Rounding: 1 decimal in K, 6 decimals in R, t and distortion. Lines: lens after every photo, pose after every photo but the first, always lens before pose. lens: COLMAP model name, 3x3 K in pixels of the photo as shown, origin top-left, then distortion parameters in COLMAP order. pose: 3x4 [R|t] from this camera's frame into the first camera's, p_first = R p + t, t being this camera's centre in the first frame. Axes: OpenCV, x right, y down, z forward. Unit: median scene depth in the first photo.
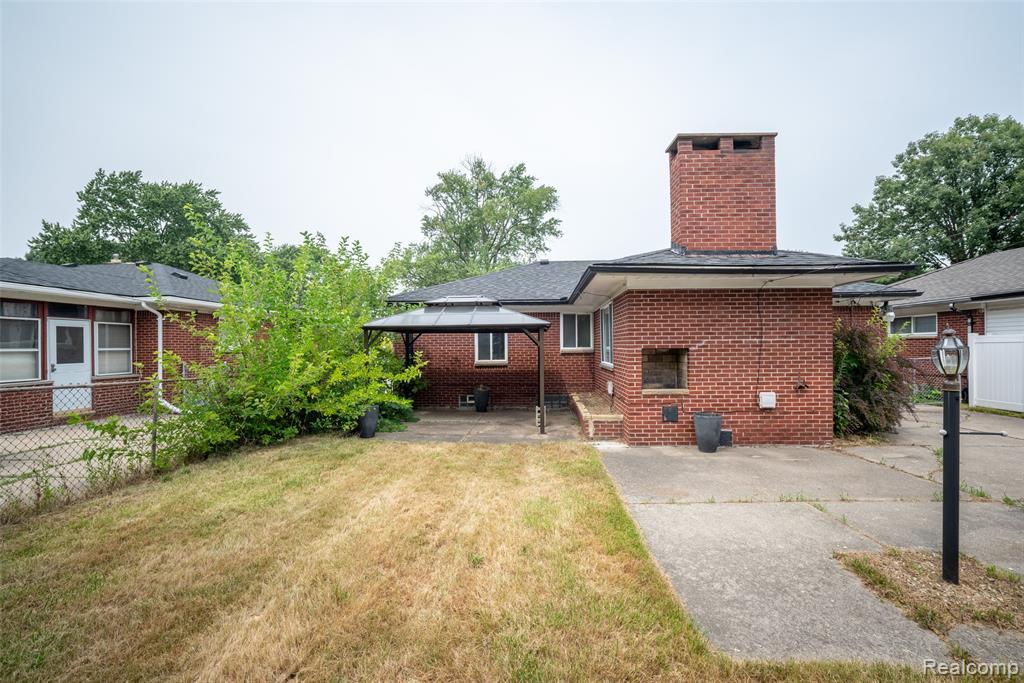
lens RADIAL K [[439.7, 0, 516.8], [0, 439.7, 342.9], [0, 0, 1]] dist [-0.011001, 0.001831]
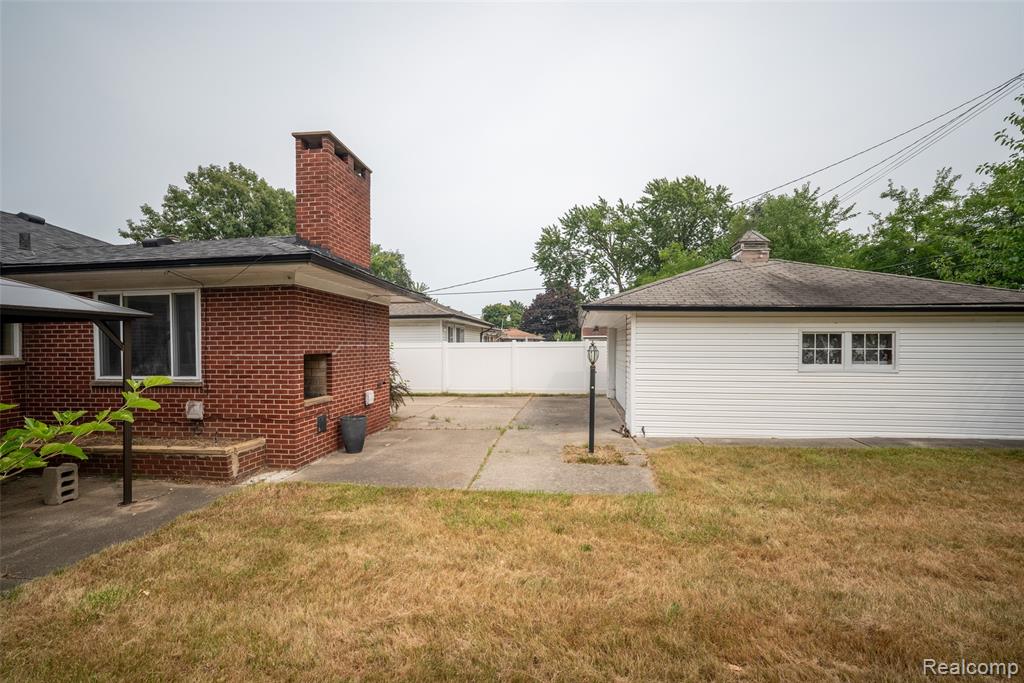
lens RADIAL K [[439.7, 0, 516.0], [0, 439.7, 348.3], [0, 0, 1]] dist [-0.011001, 0.001831]
pose [[0.069412, 0.002637, 0.997585, -0.523493], [-0.002406, 0.999994, -0.002476, 0.001461], [-0.997585, -0.002228, 0.069418, 0.484805]]
